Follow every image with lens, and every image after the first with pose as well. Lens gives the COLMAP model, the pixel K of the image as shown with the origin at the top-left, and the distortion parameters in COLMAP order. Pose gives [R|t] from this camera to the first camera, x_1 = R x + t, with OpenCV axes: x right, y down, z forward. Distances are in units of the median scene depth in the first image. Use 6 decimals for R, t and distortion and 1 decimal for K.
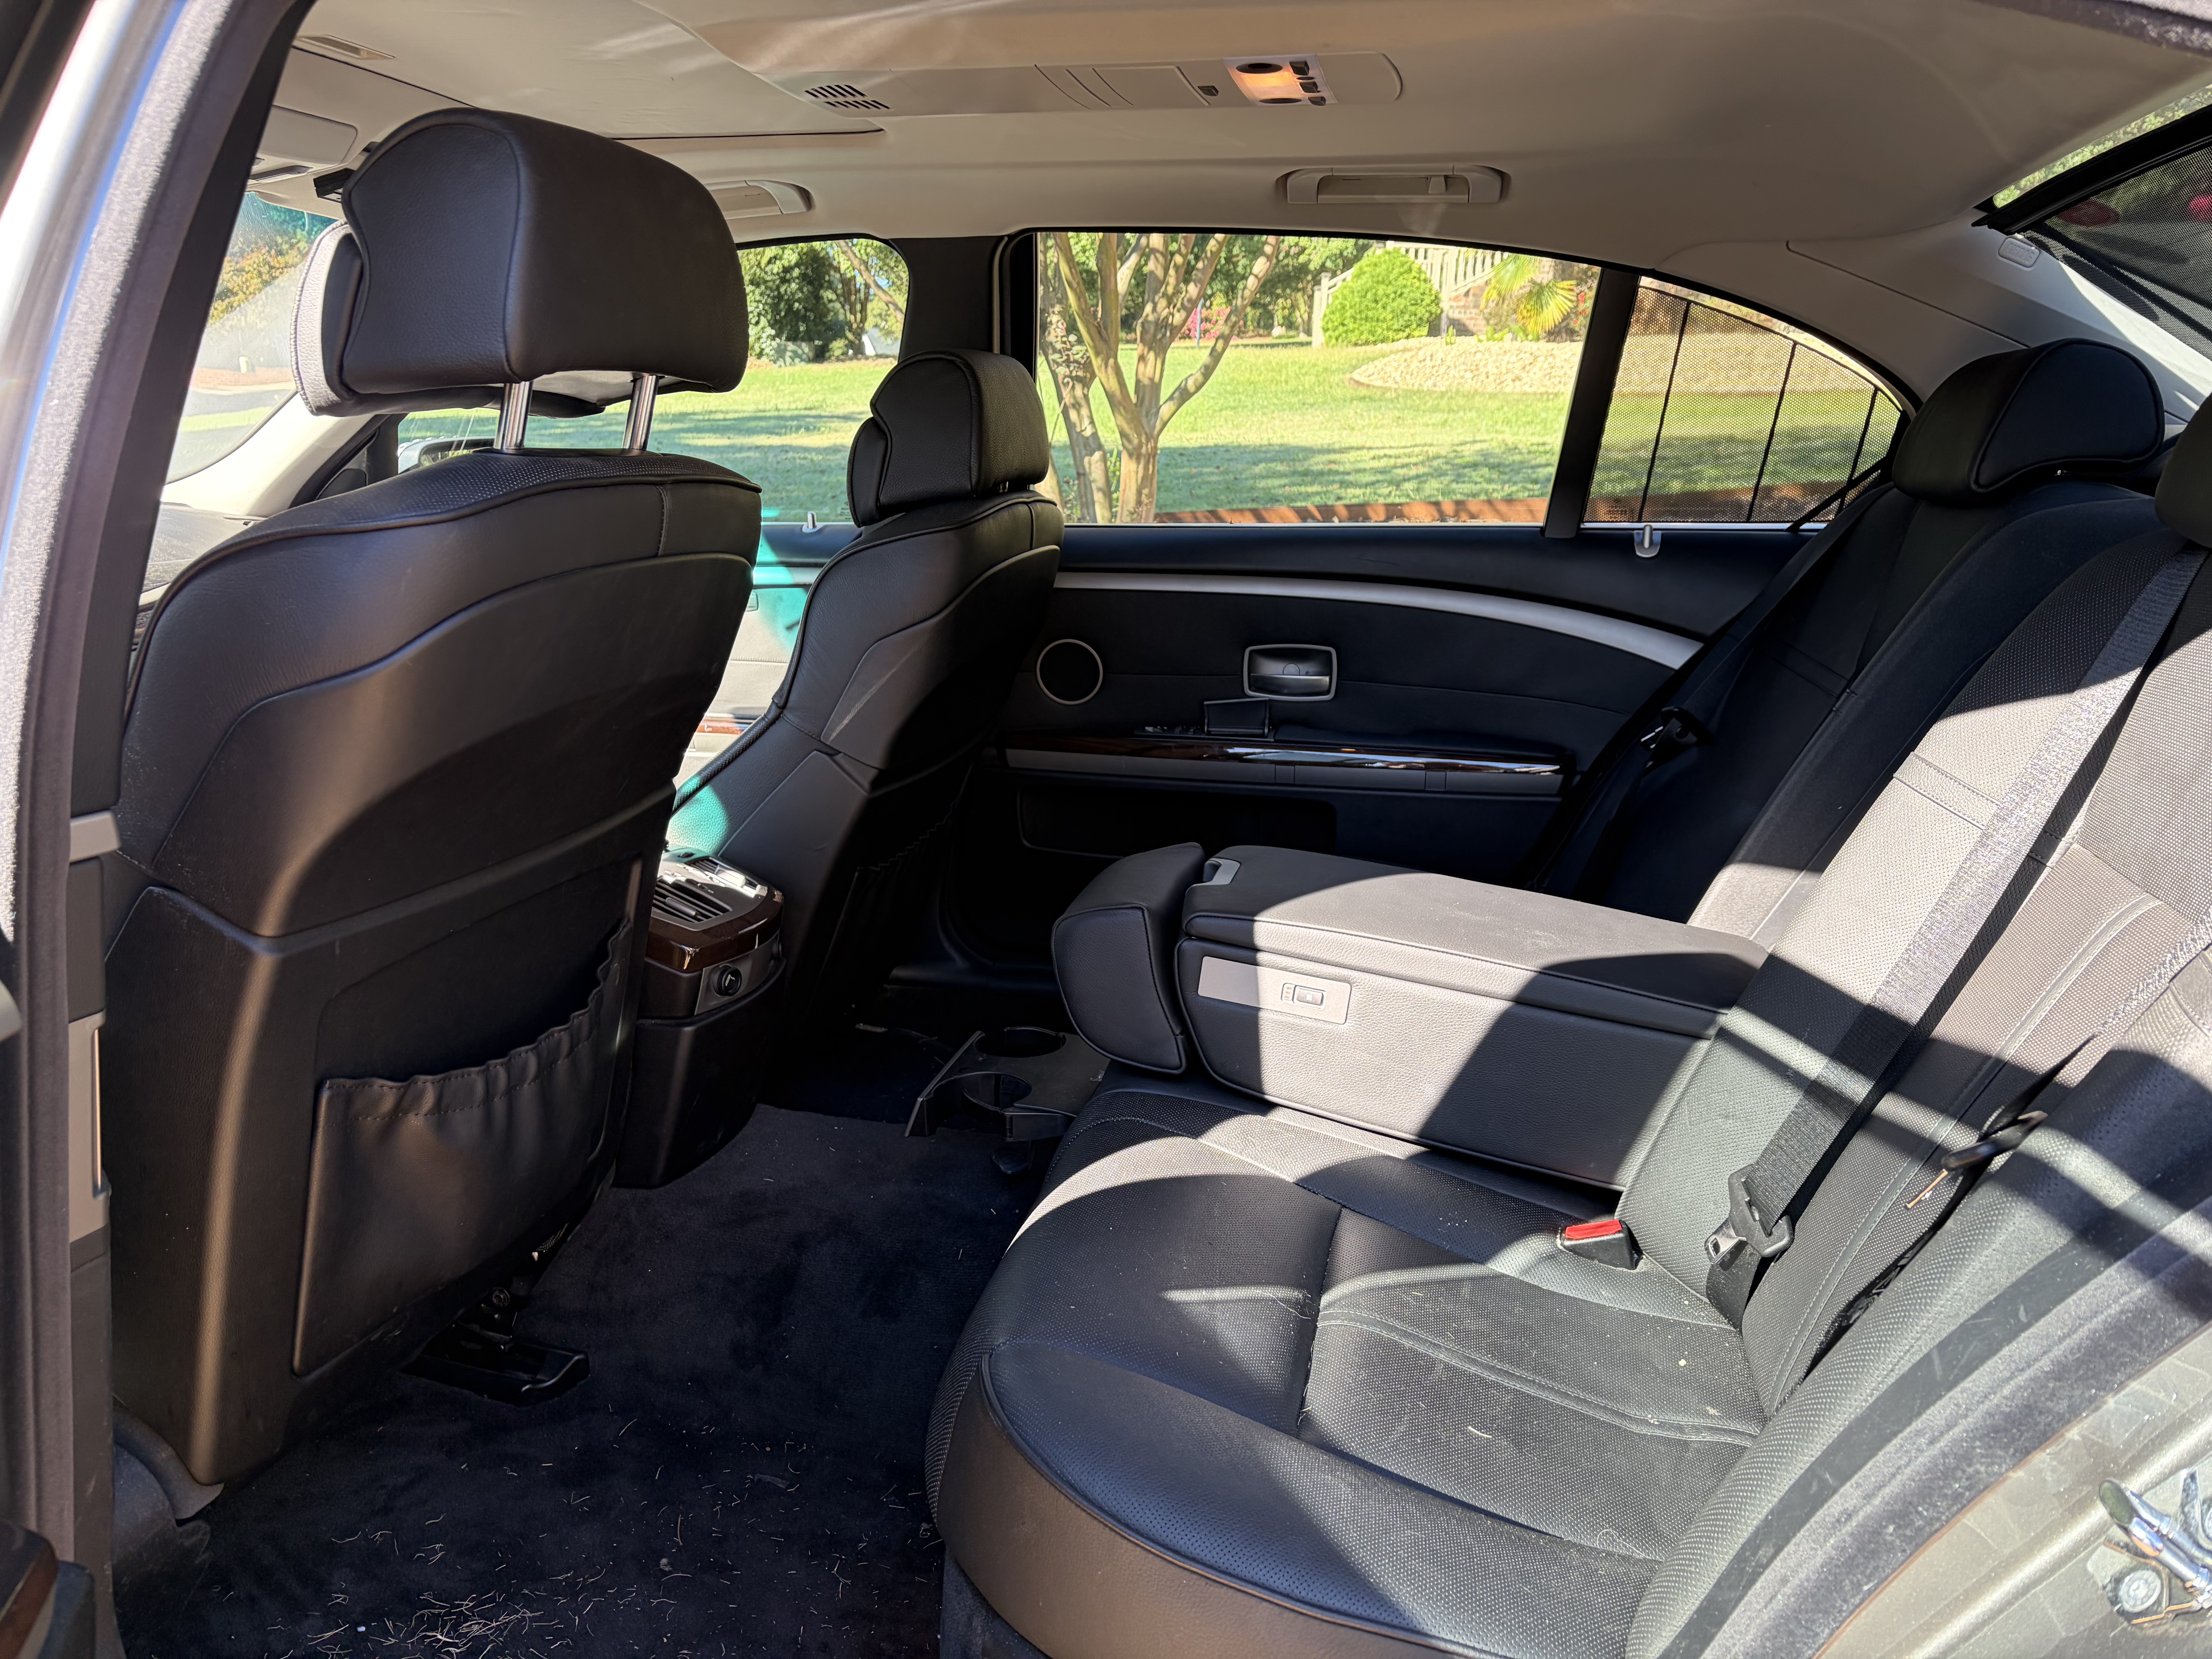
lens RADIAL K [[1692.7, 0, 1140.3], [0, 1692.7, 819.1], [0, 0, 1]] dist [0.032554, -0.020386]
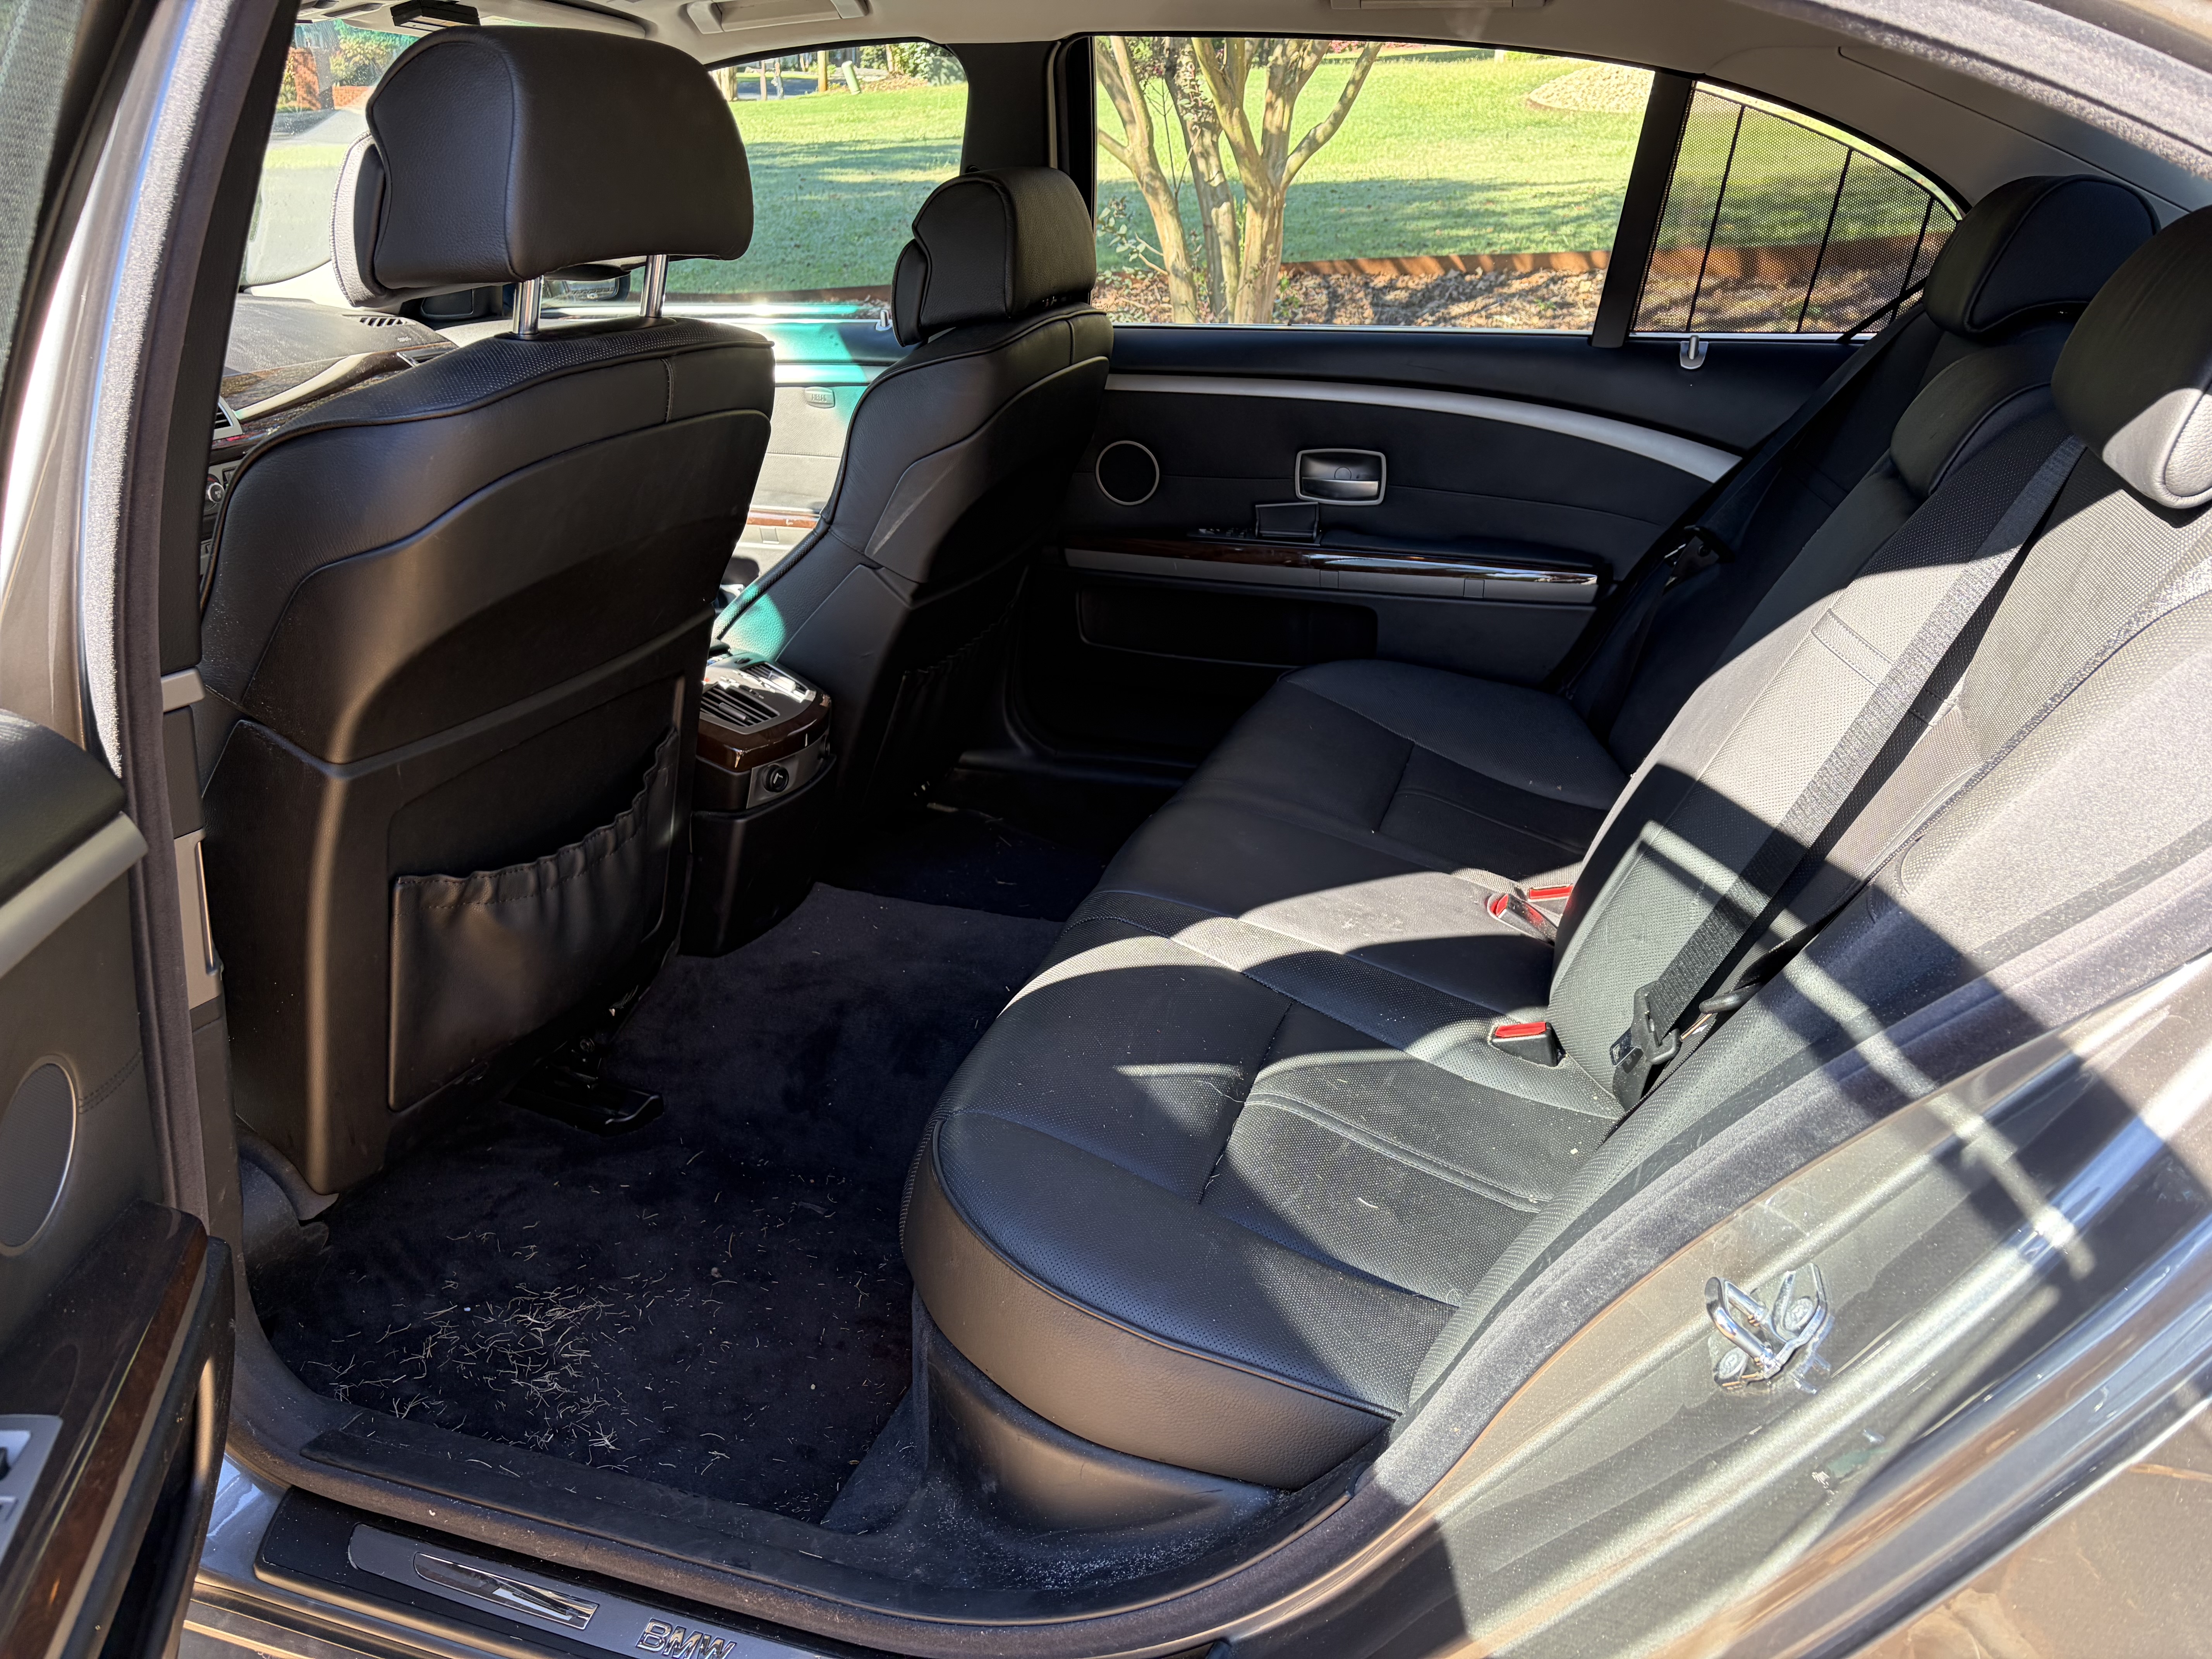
lens RADIAL K [[1692.7, 0, 1140.3], [0, 1692.7, 819.1], [0, 0, 1]] dist [0.032554, -0.020386]
pose [[0.995876, 0.028460, -0.086140, 0.095429], [-0.015549, 0.989014, 0.147001, -0.047207], [0.089378, -0.145055, 0.985378, -0.083678]]
